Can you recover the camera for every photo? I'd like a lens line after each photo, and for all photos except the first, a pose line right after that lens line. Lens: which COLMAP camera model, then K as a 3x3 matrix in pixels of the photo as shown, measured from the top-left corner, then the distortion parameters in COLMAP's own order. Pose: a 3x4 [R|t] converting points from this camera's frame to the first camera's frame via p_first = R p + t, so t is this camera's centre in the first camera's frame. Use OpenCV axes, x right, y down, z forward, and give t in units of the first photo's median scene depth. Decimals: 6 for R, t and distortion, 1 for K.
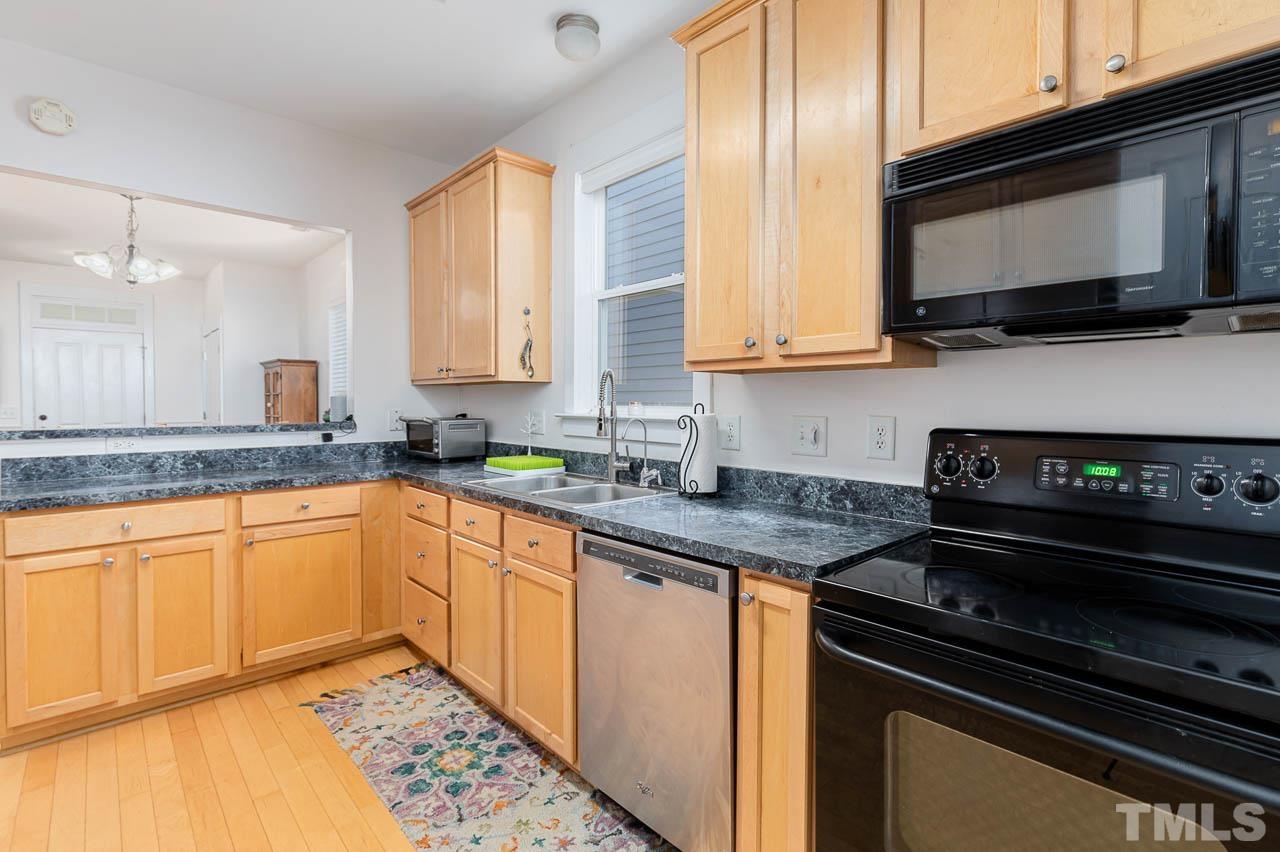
lens RADIAL K [[586.4, 0, 641.9], [0, 586.4, 411.0], [0, 0, 1]] dist [0.000671, -0.000080]
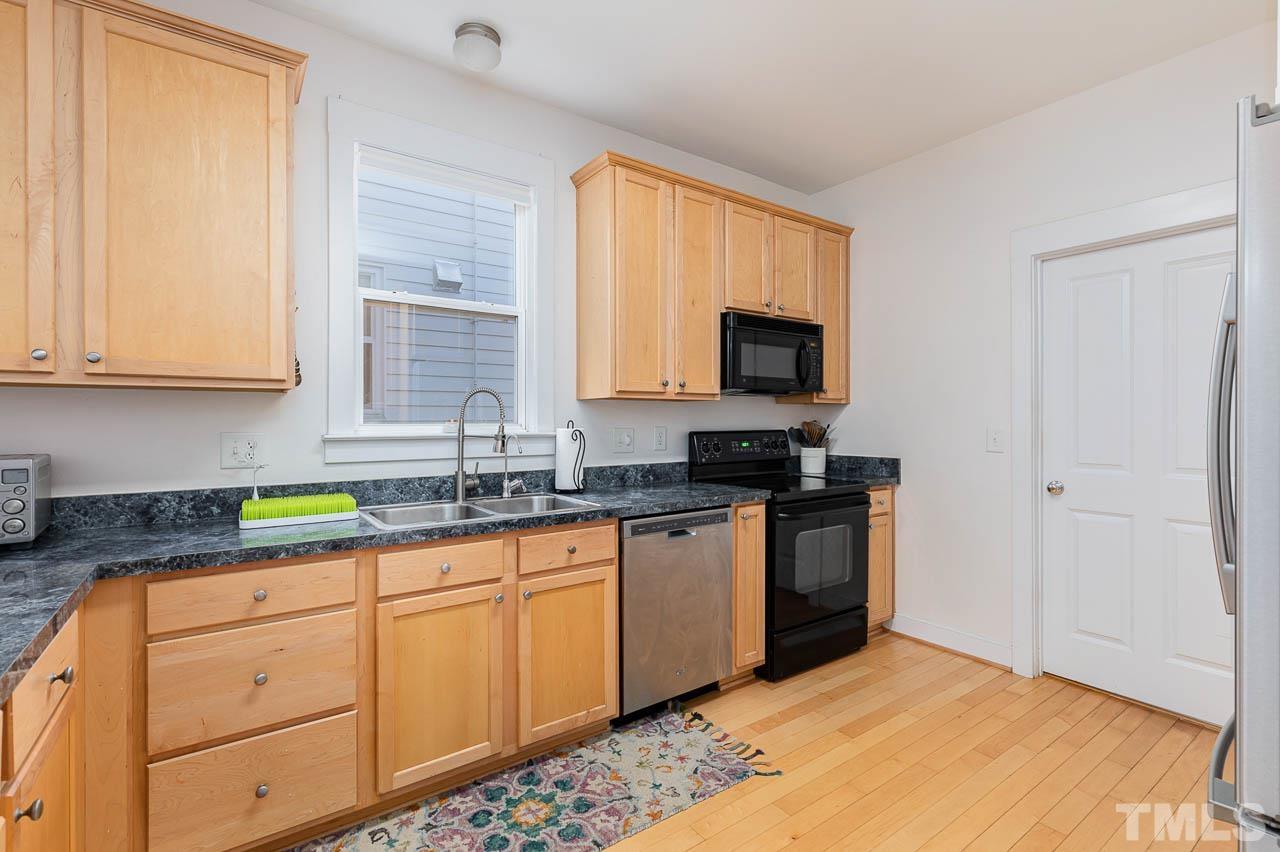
lens RADIAL K [[582.5, 0, 631.3], [0, 582.5, 419.8], [0, 0, 1]] dist [0.003430, -0.000058]
pose [[0.138149, -0.002875, 0.990407, -0.996583], [0.017920, 0.999839, 0.000403, -0.010932], [-0.990249, 0.017693, 0.138178, 0.594146]]
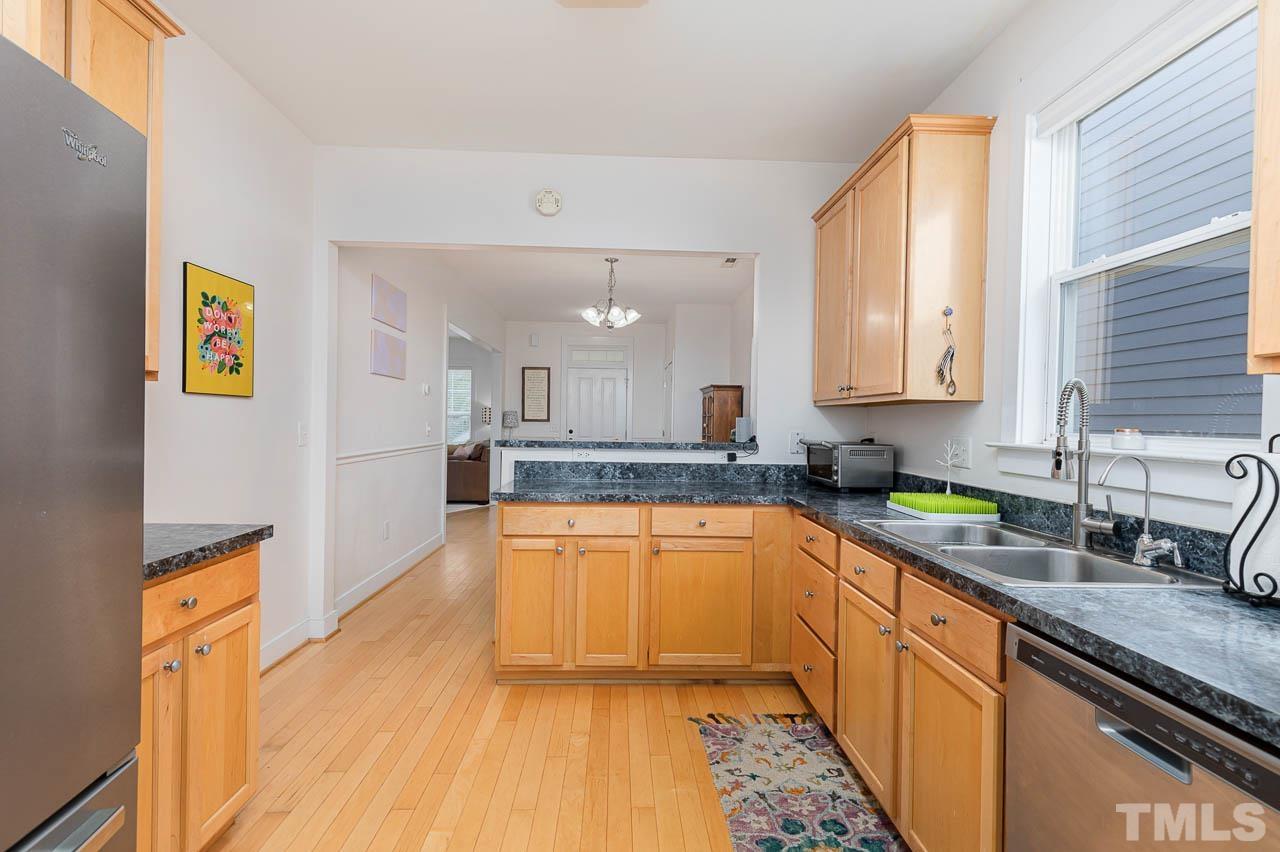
lens RADIAL K [[574.4, 0, 638.1], [0, 574.4, 424.8], [0, 0, 1]] dist [0.004525, -0.000554]
pose [[0.756855, 0.016795, -0.653367, -0.004418], [-0.027592, 0.999600, -0.006267, -0.001024], [0.653000, 0.022771, 0.757016, 0.171699]]
